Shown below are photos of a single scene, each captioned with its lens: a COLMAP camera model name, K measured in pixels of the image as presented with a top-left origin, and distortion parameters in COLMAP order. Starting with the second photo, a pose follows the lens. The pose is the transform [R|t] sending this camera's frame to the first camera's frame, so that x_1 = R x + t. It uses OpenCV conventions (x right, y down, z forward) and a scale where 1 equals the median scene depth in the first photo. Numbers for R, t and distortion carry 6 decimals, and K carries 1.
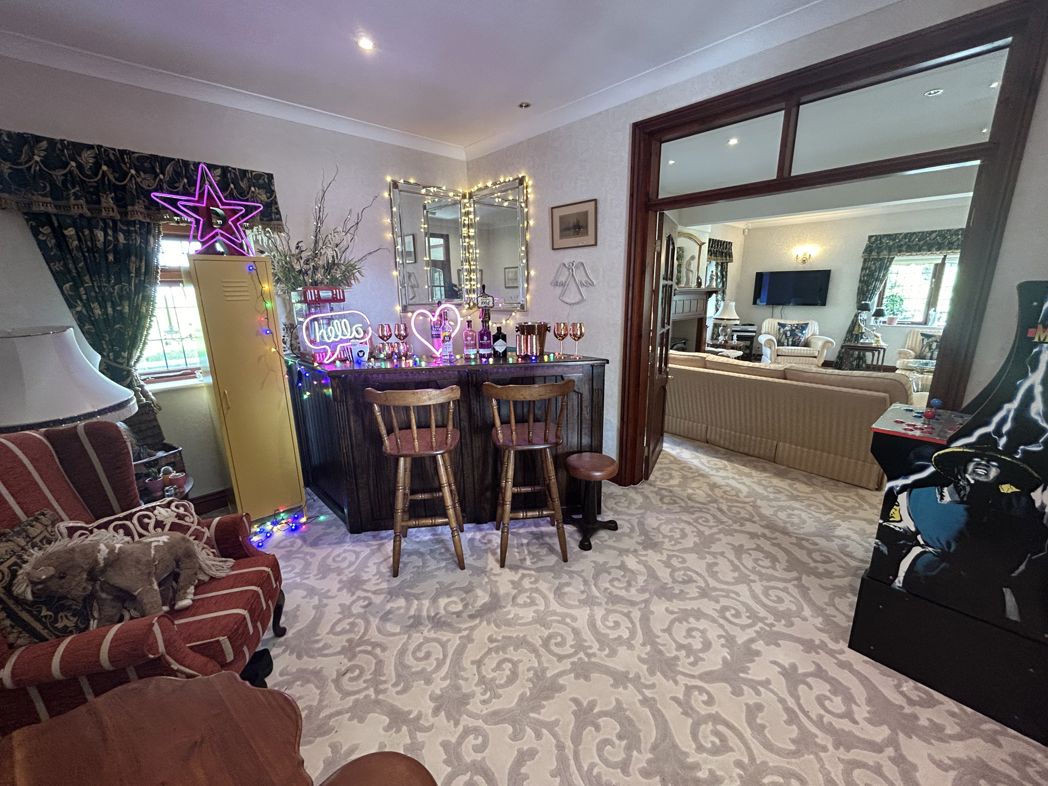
lens RADIAL K [[417.5, 0, 525.9], [0, 417.5, 390.0], [0, 0, 1]] dist [-0.002117, -0.000198]
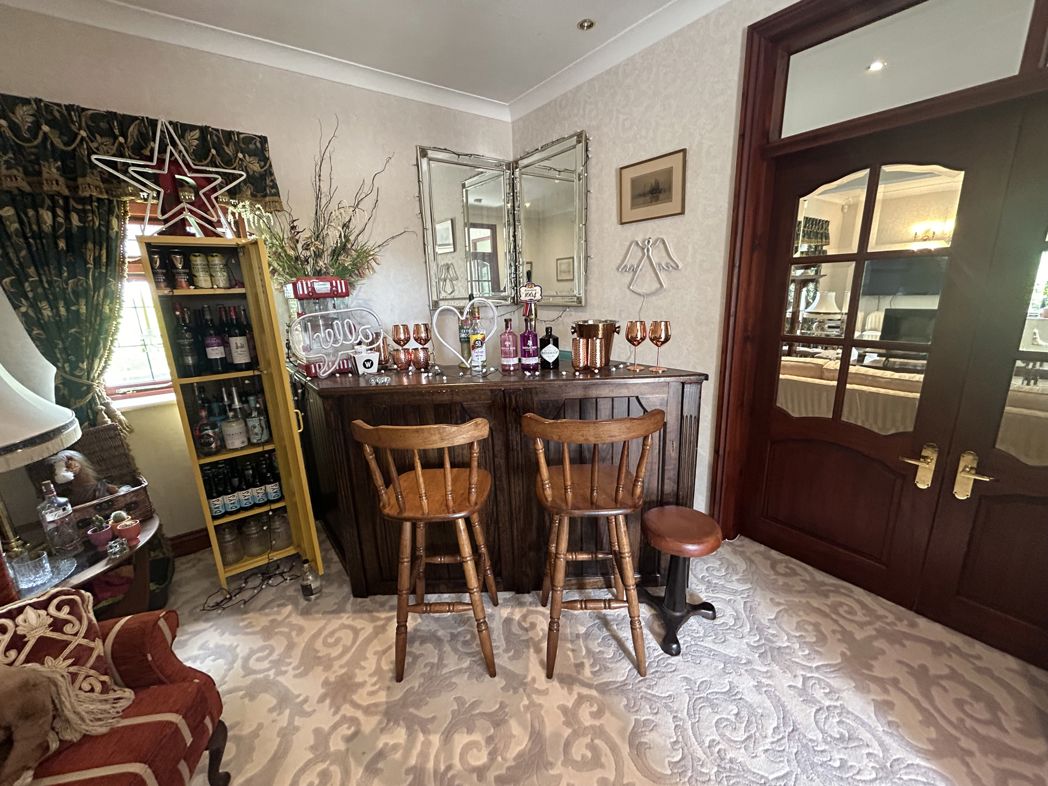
lens RADIAL K [[417.5, 0, 525.9], [0, 417.5, 390.0], [0, 0, 1]] dist [-0.002117, -0.000198]
pose [[0.992687, 0.011047, -0.120207, -0.016855], [-0.010084, 0.999912, 0.008616, -0.053153], [0.120292, -0.007341, 0.992711, 0.301006]]
